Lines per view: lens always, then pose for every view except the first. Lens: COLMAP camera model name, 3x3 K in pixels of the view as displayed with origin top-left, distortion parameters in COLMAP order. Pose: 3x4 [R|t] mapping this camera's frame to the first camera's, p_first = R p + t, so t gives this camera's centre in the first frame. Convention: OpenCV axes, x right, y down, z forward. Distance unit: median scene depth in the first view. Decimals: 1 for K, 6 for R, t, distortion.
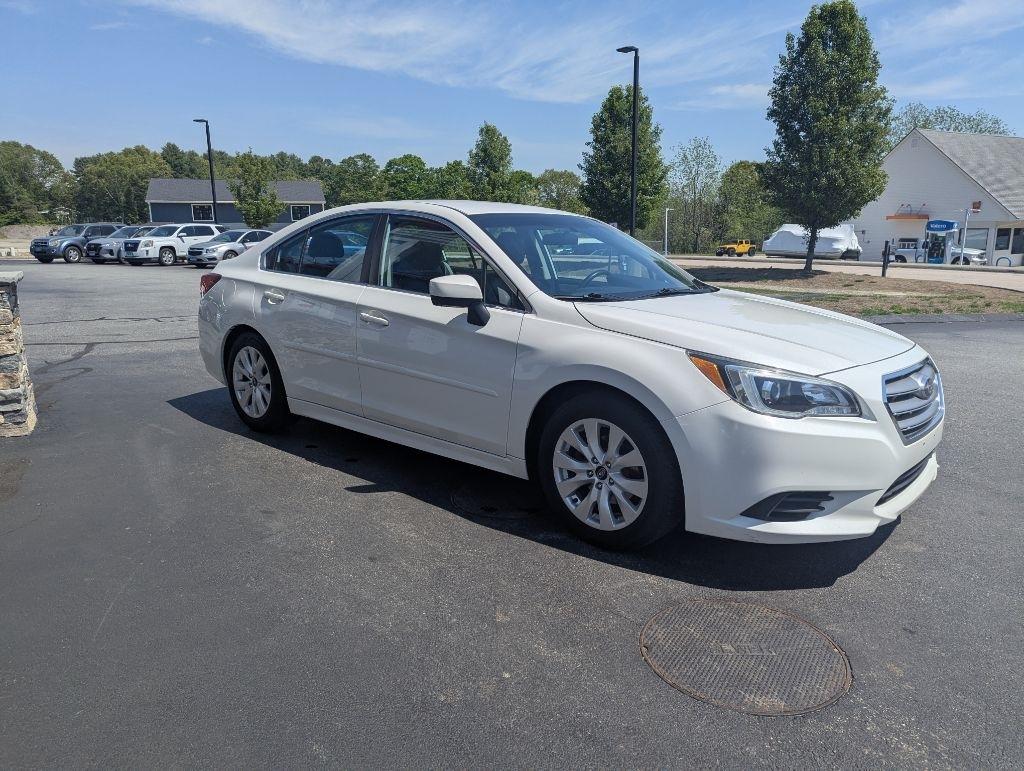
lens RADIAL K [[719.7, 0, 512.0], [0, 719.7, 385.5], [0, 0, 1]] dist [0.064441, -0.060217]
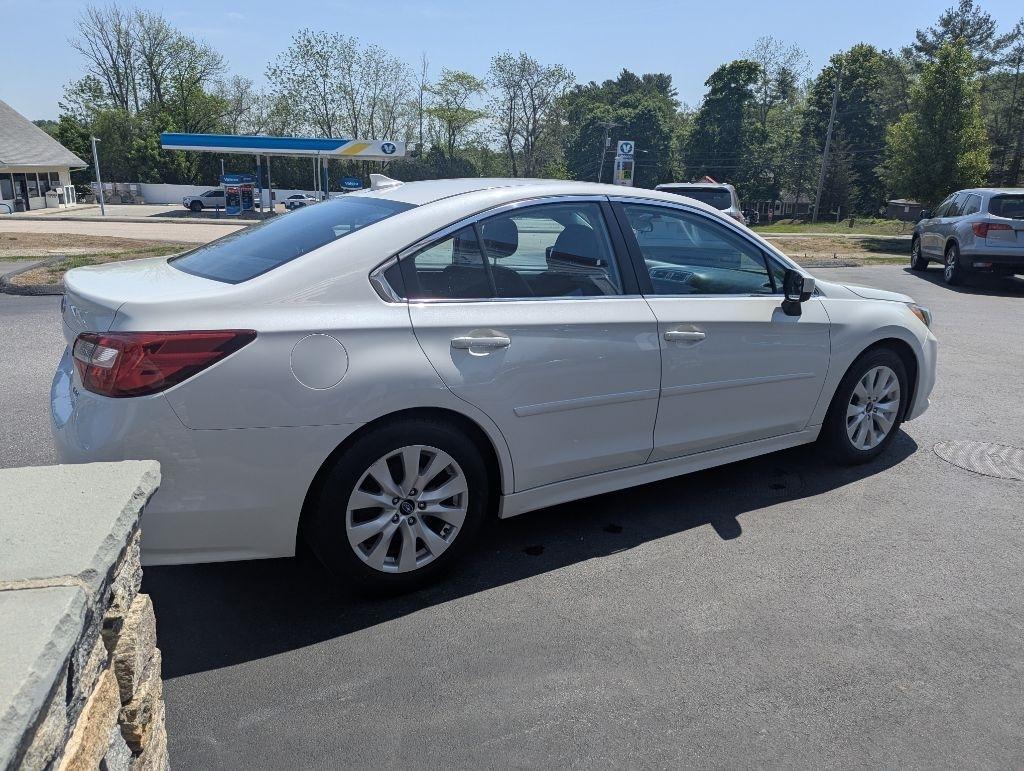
lens RADIAL K [[714.9, 0, 512.0], [0, 714.9, 385.5], [0, 0, 1]] dist [0.062431, -0.056870]
pose [[0.293984, -0.247397, 0.923238, -0.174652], [0.176286, 0.963385, 0.202020, -0.040792], [-0.939413, 0.103364, 0.326832, 0.160910]]
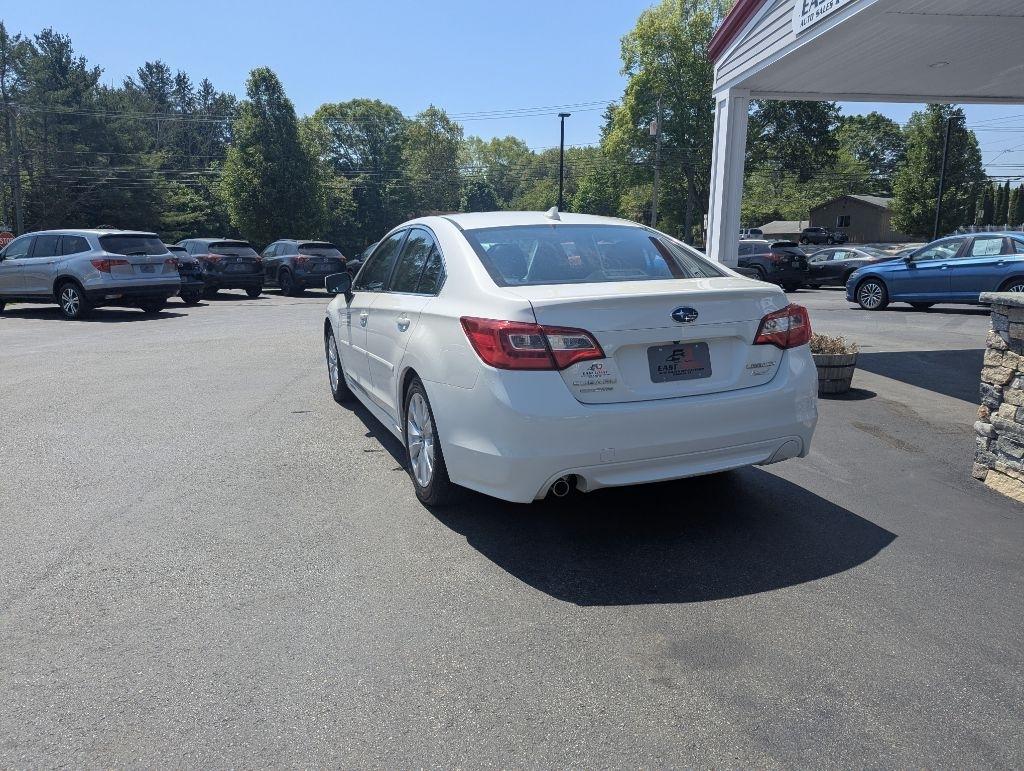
lens RADIAL K [[707.0, 0, 527.2], [0, 707.0, 357.8], [0, 0, 1]] dist [0.065215, -0.054912]
pose [[-0.901003, -0.065275, 0.428874, -0.113370], [0.092967, 0.936594, 0.337860, -0.081975], [-0.423734, 0.344284, -0.837805, 0.391581]]
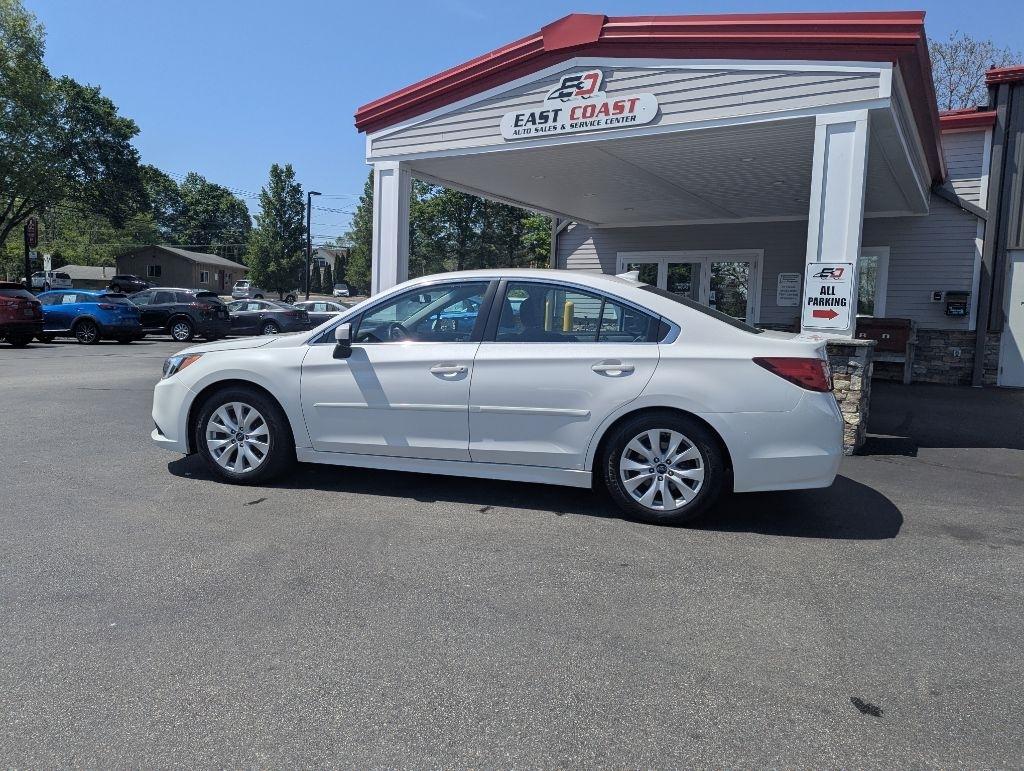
lens RADIAL K [[706.1, 0, 507.7], [0, 706.1, 356.9], [0, 0, 1]] dist [0.070735, -0.062466]
pose [[-0.897938, 0.003144, -0.440110, 0.092364], [-0.122560, 0.958635, 0.256901, -0.082678], [0.422713, 0.284621, -0.860410, 0.406464]]
